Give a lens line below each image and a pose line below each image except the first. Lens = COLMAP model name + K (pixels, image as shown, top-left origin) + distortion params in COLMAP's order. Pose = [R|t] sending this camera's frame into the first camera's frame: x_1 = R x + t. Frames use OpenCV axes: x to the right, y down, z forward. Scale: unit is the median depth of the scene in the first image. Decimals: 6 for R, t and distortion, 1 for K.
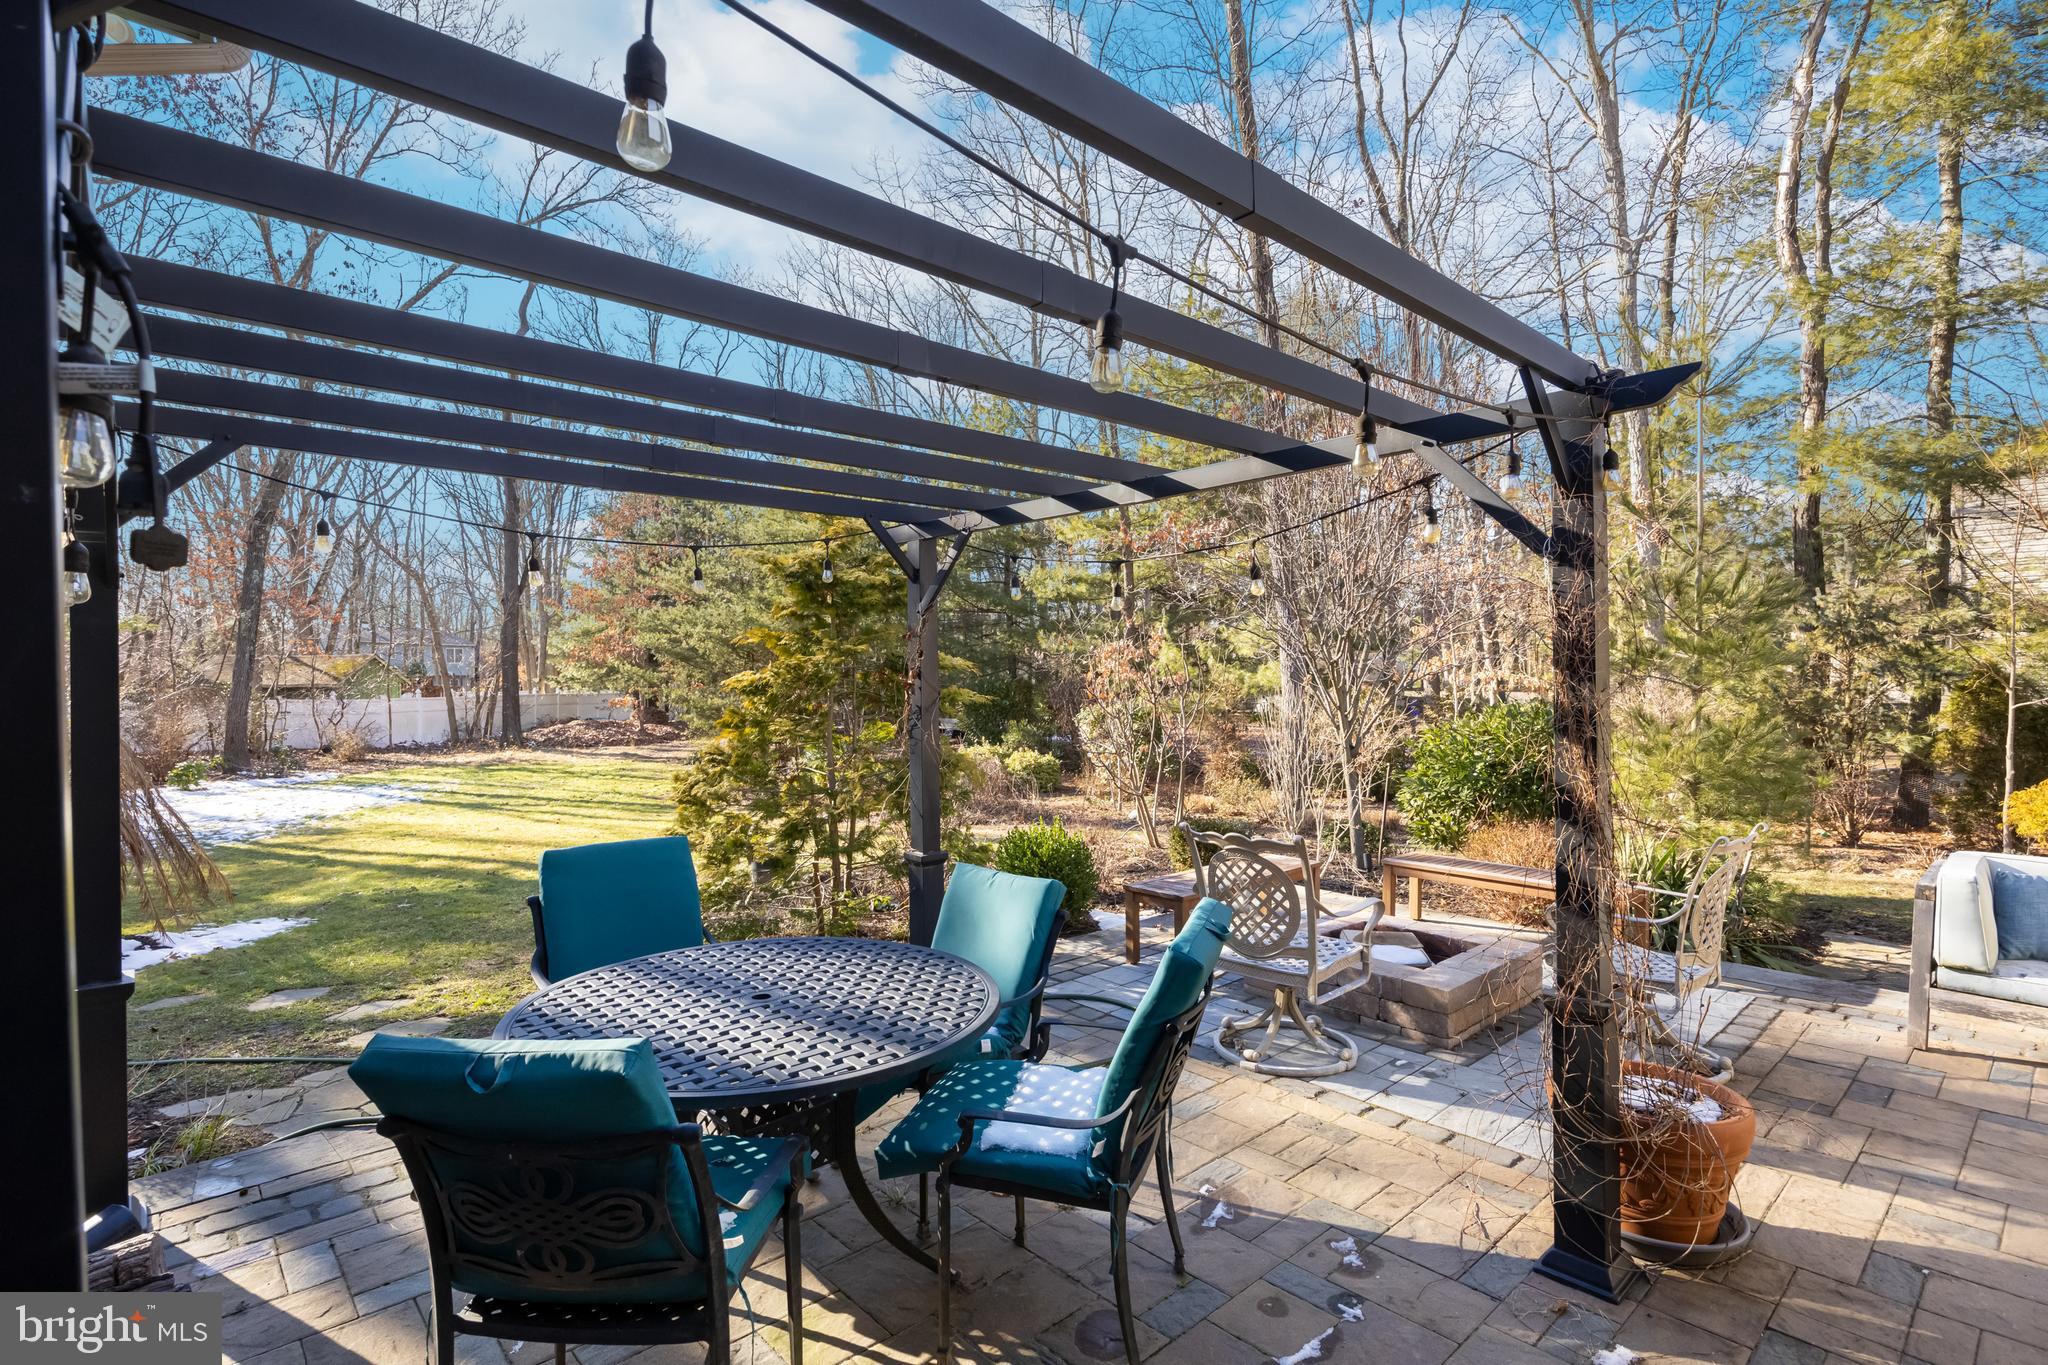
lens RADIAL K [[990.4, 0, 1018.3], [0, 990.4, 684.9], [0, 0, 1]] dist [-0.005844, -0.001595]
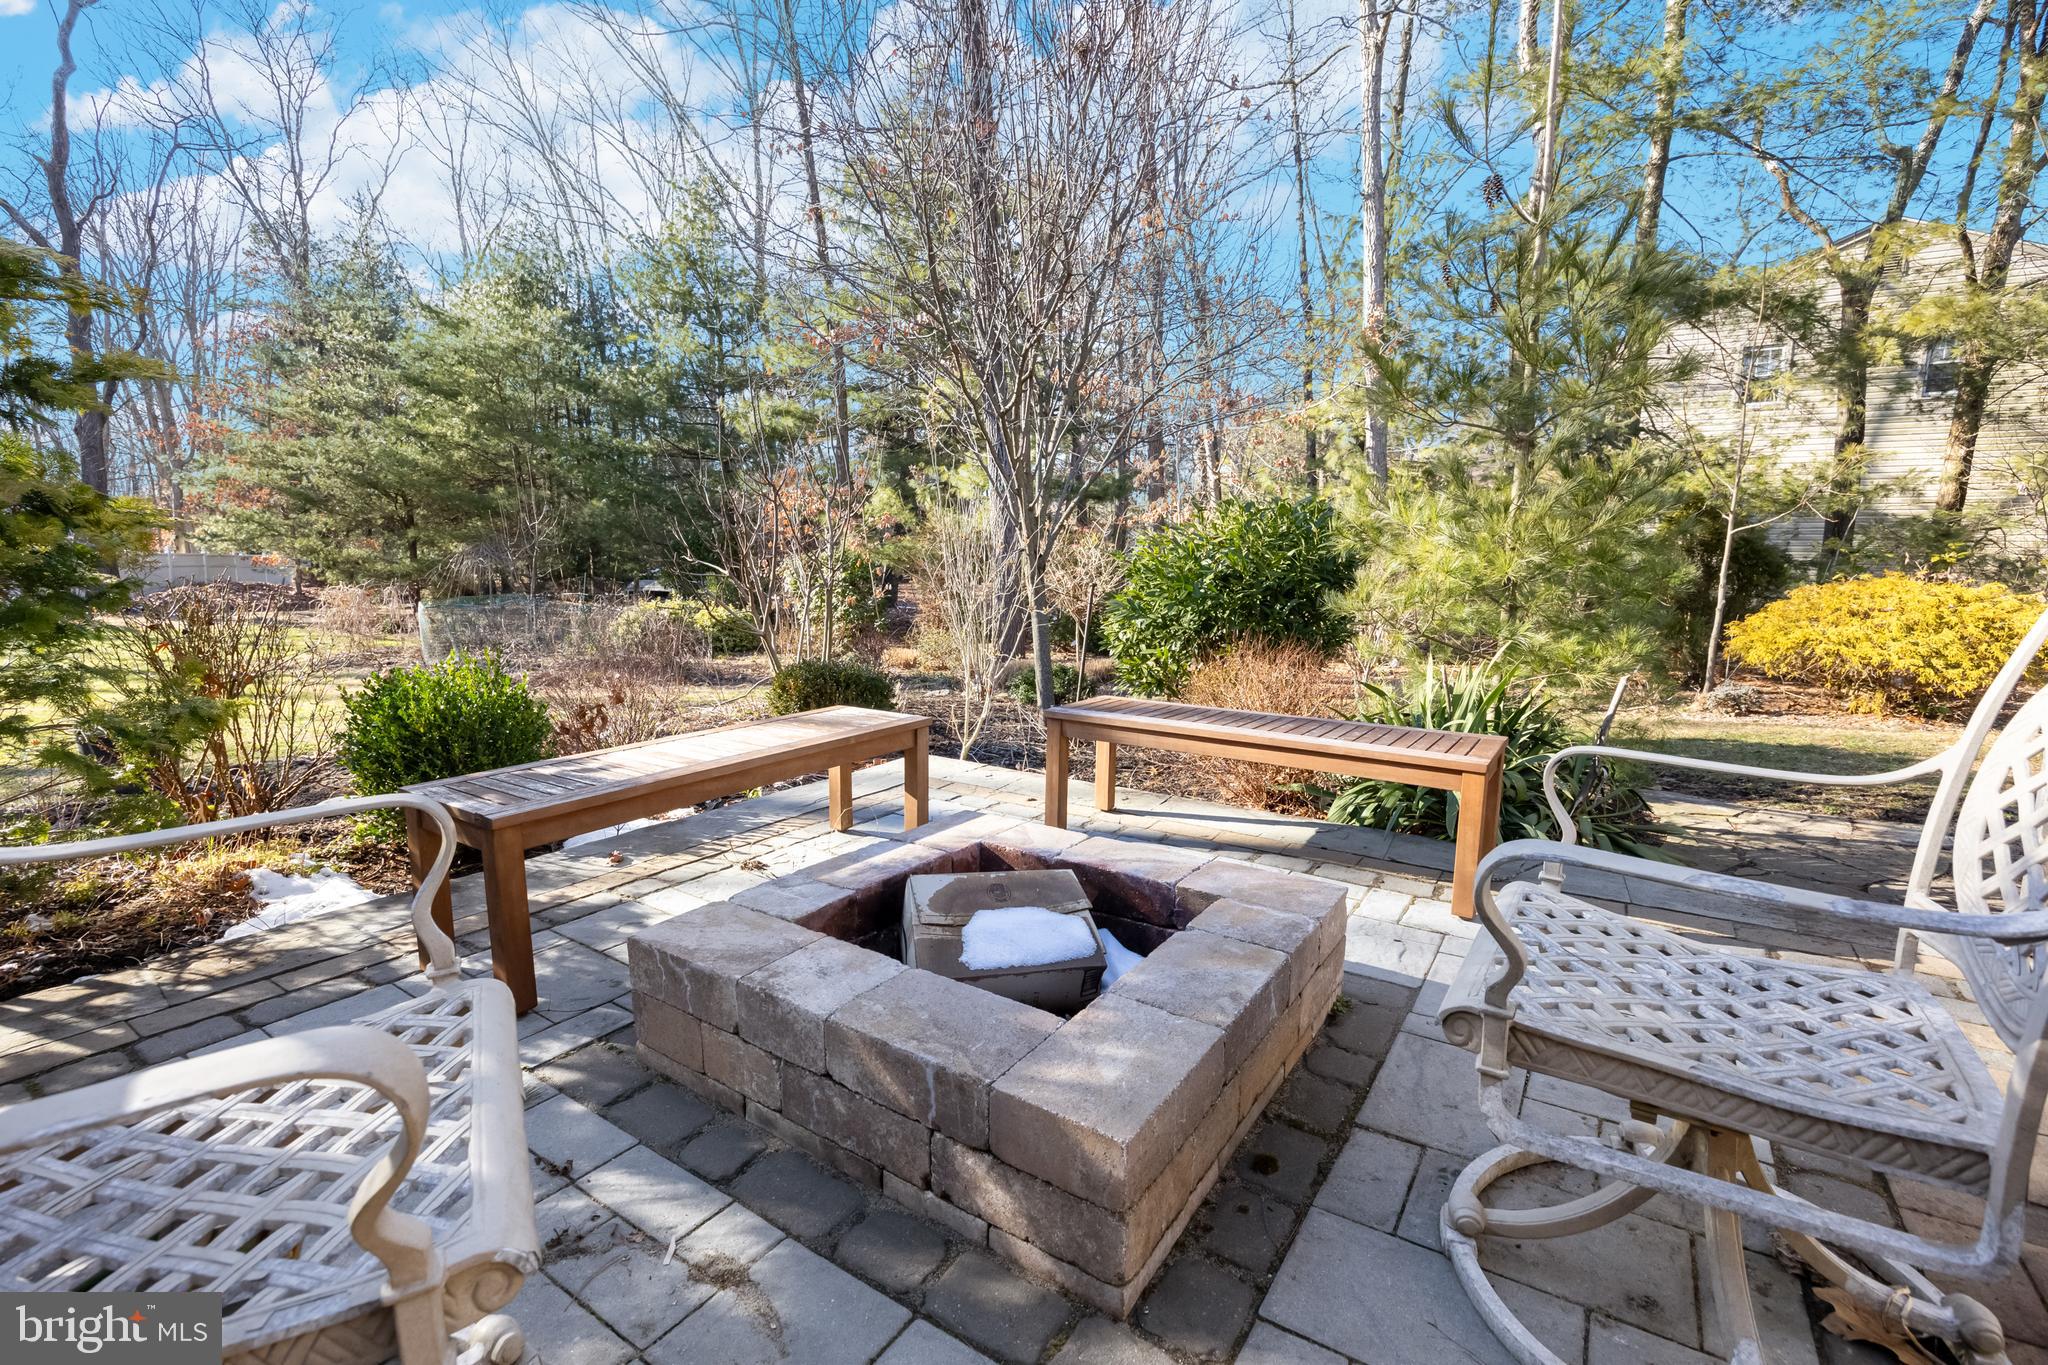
lens RADIAL K [[924.0, 0, 1027.0], [0, 924.0, 671.1], [0, 0, 1]] dist [-0.012441, 0.000722]
pose [[0.967658, -0.018442, 0.251589, 0.040653], [-0.011332, 0.993140, 0.116384, 0.017053], [-0.252010, -0.115471, 0.960811, 0.091434]]
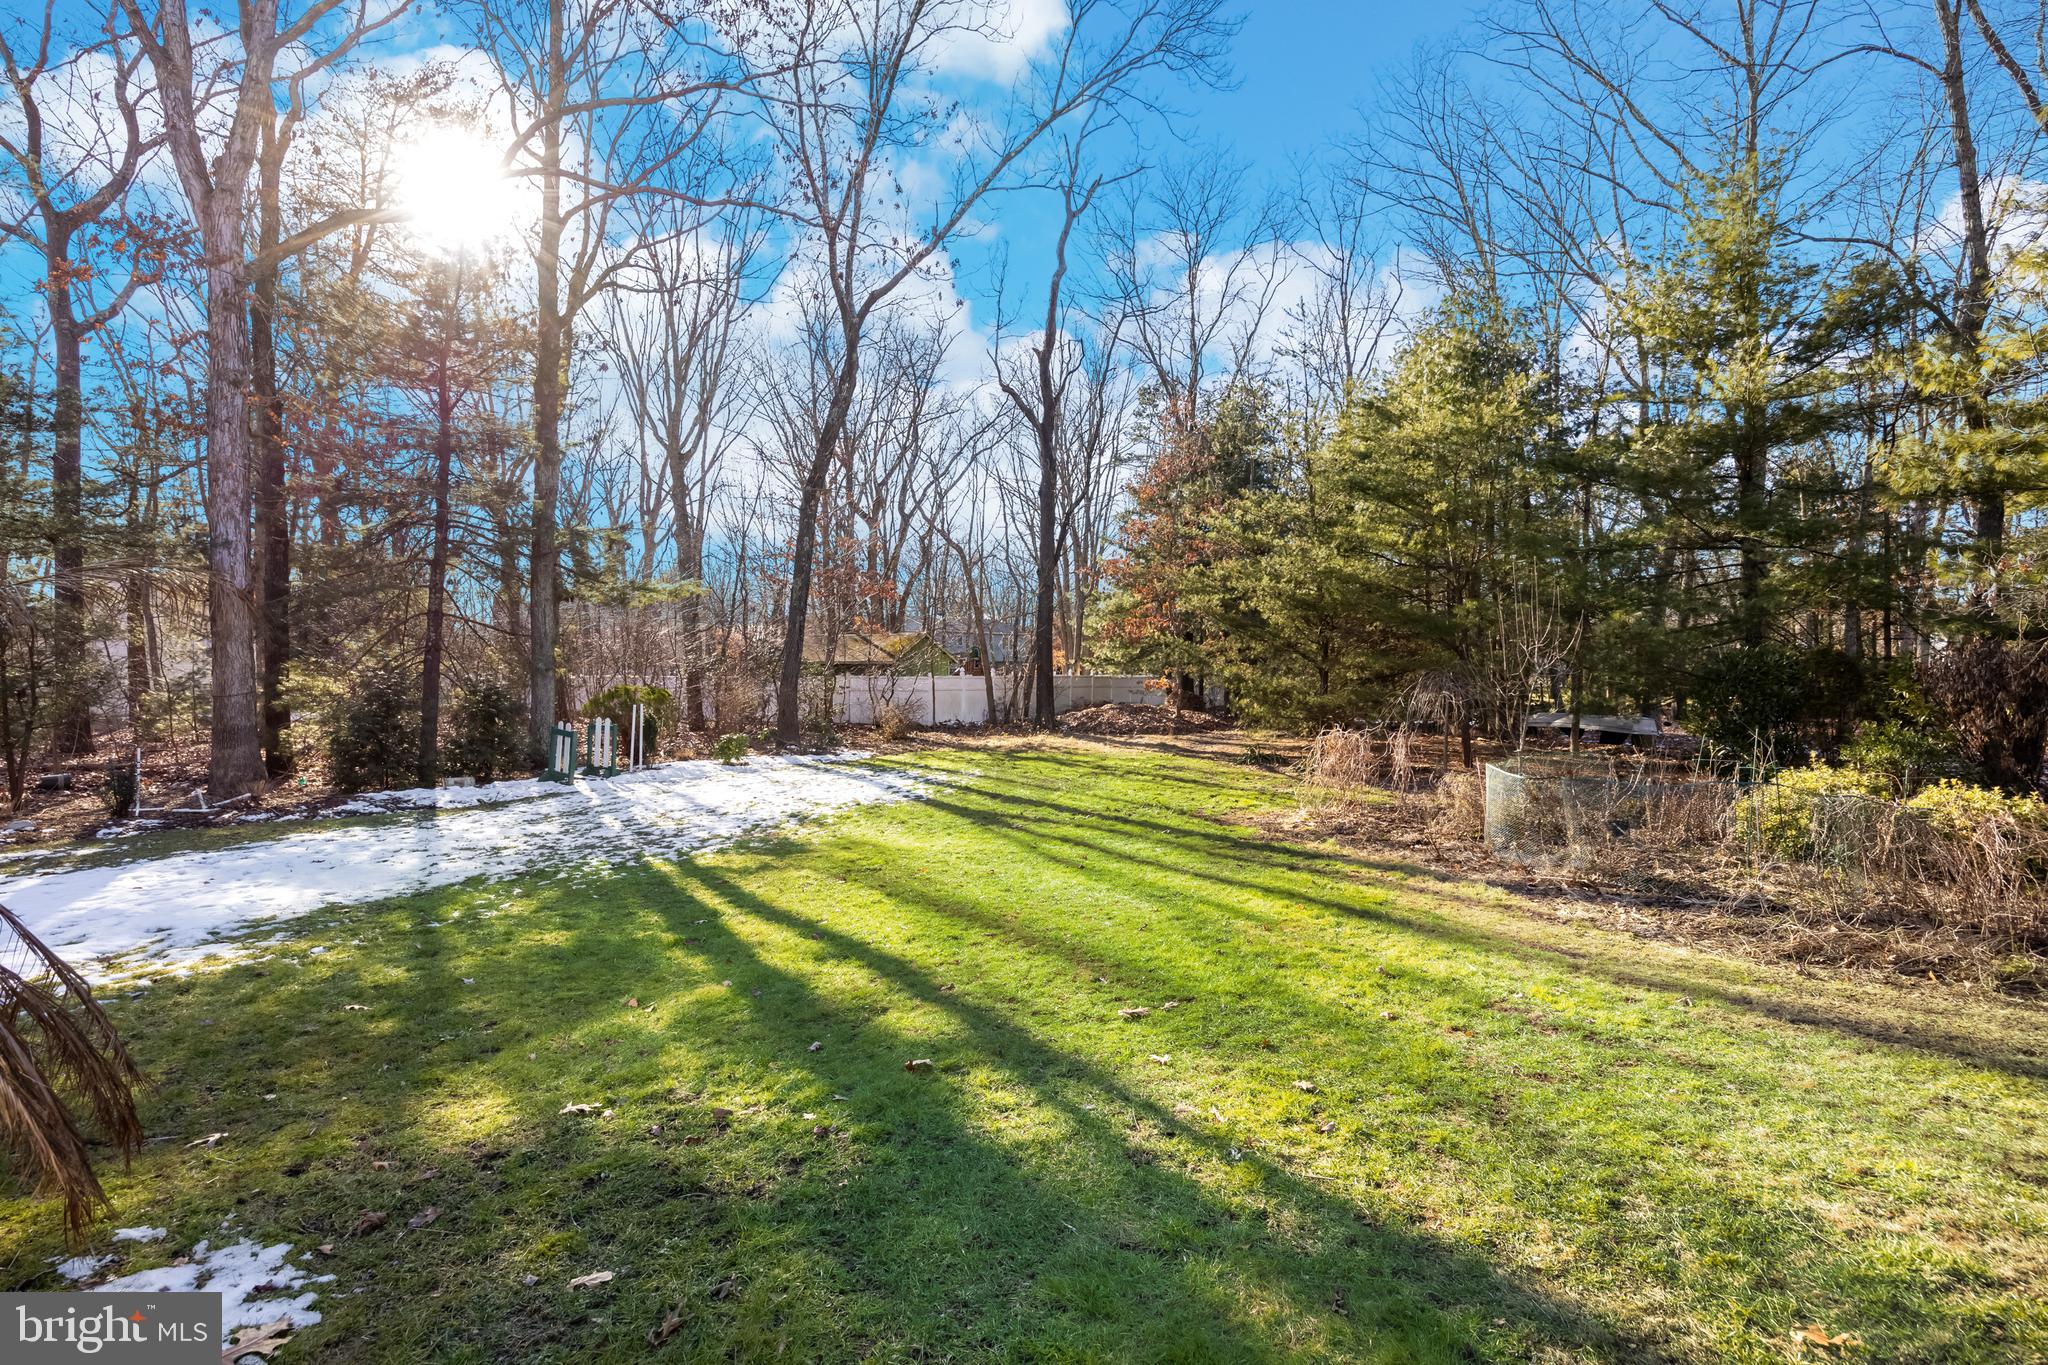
lens RADIAL K [[990.4, 0, 1020.8], [0, 990.4, 677.9], [0, 0, 1]] dist [-0.005844, -0.001595]
pose [[0.872951, 0.014992, -0.487578, -0.100923], [-0.013229, 0.999888, 0.007060, 0.009176], [0.487629, 0.000288, 0.873051, 0.223884]]
